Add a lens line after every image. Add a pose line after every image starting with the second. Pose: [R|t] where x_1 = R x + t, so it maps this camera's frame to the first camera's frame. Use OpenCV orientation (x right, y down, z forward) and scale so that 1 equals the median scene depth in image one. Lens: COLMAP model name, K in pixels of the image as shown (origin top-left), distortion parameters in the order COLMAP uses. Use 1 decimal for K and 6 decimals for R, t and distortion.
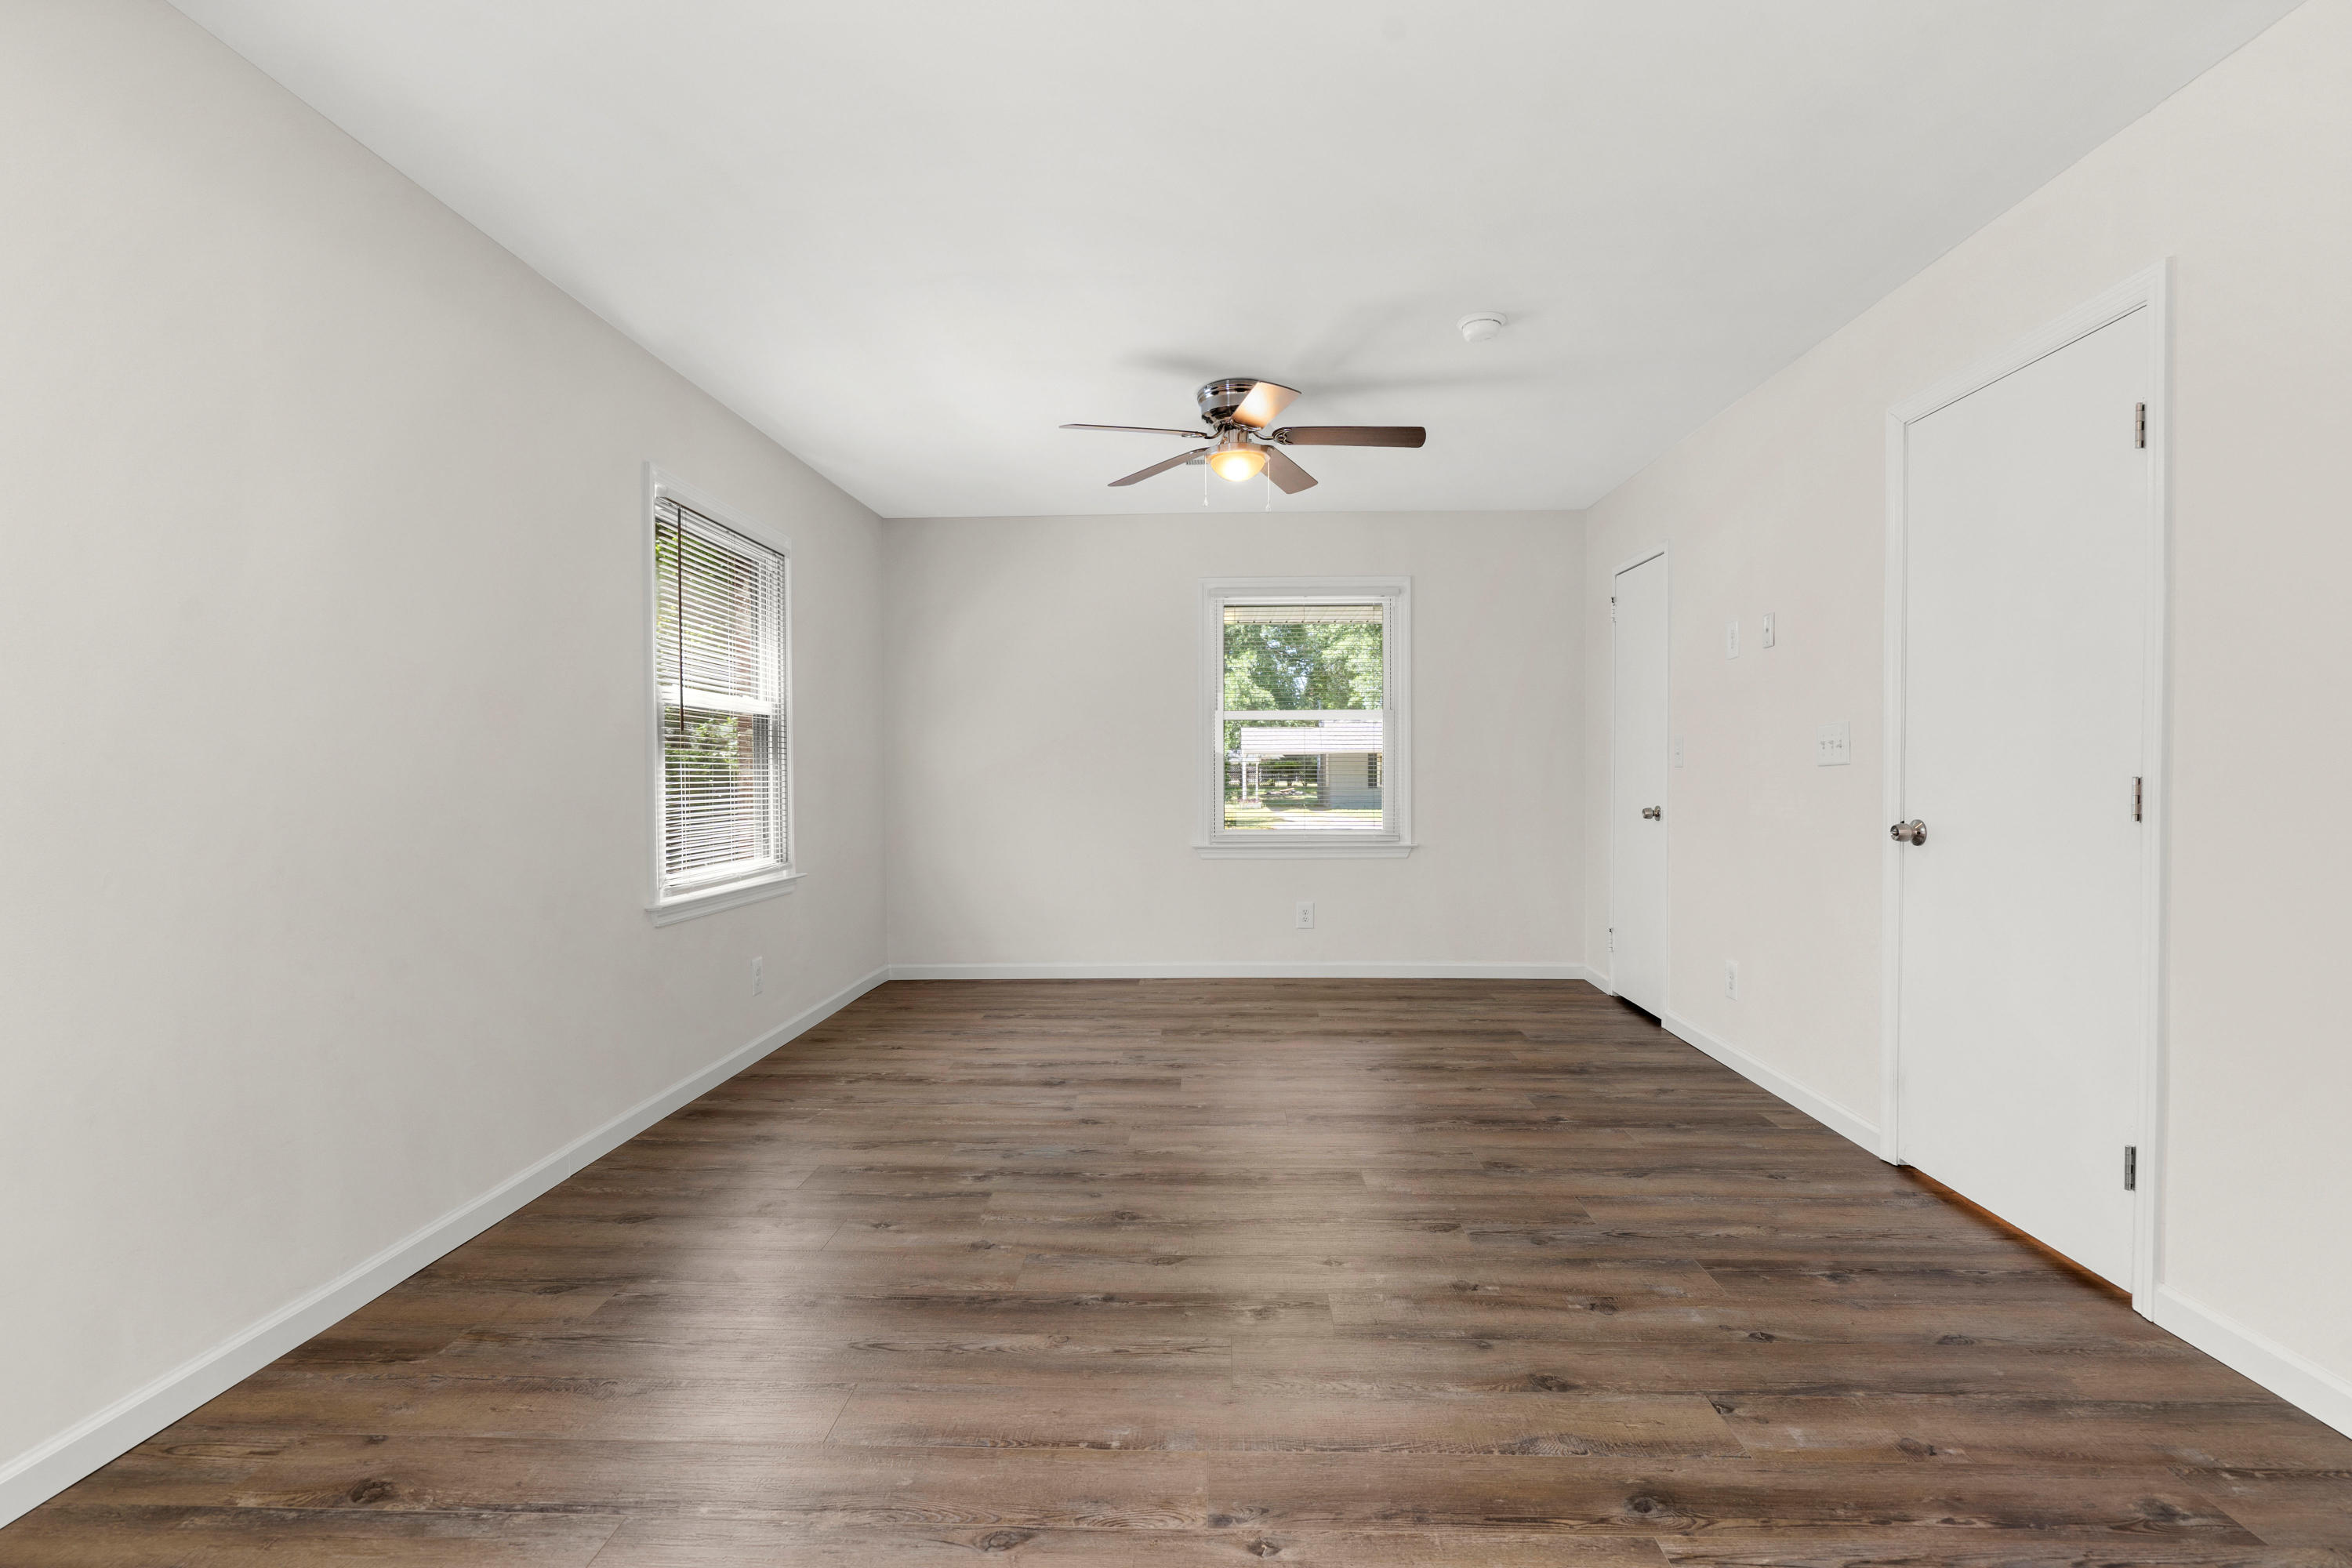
lens RADIAL K [[1098.3, 0, 1193.8], [0, 1098.3, 782.0], [0, 0, 1]] dist [-0.001373, -0.000055]
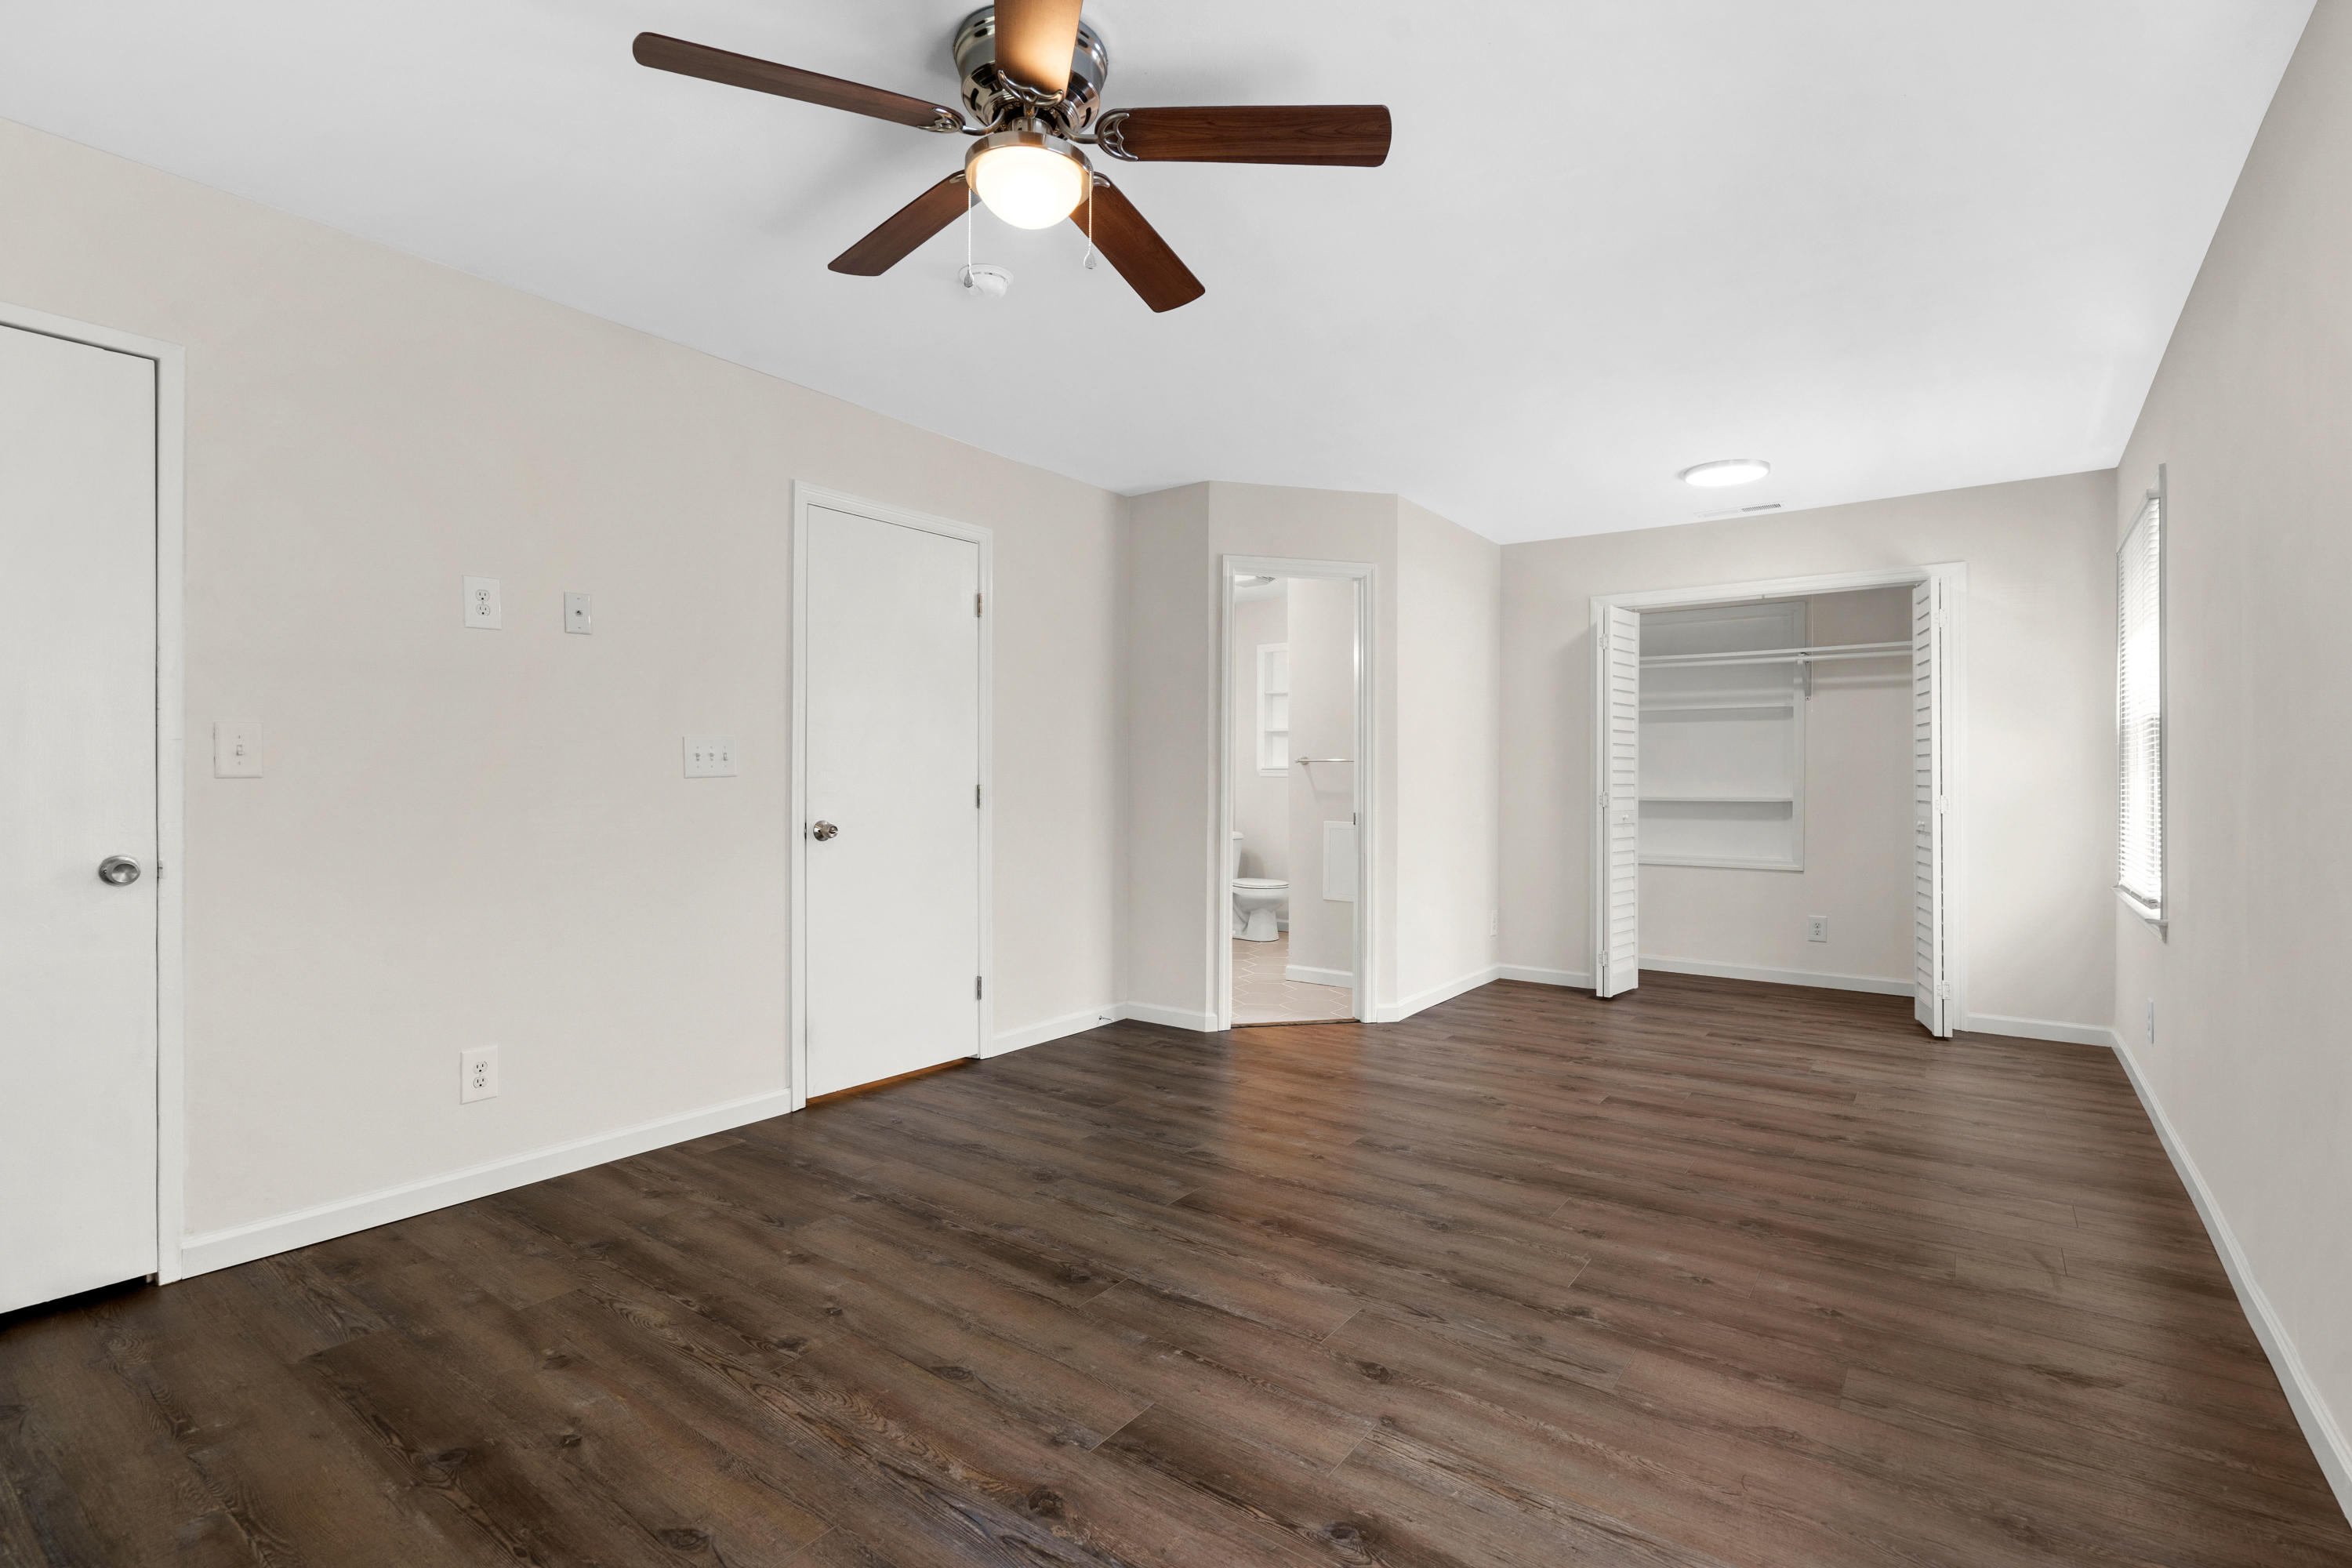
lens RADIAL K [[1098.3, 0, 1197.6], [0, 1098.3, 780.1], [0, 0, 1]] dist [-0.001373, -0.000055]
pose [[-0.831876, 0.002476, 0.554956, -0.411624], [0.008231, 0.999935, 0.007878, -0.018464], [-0.554901, 0.011122, -0.831842, 1.845142]]
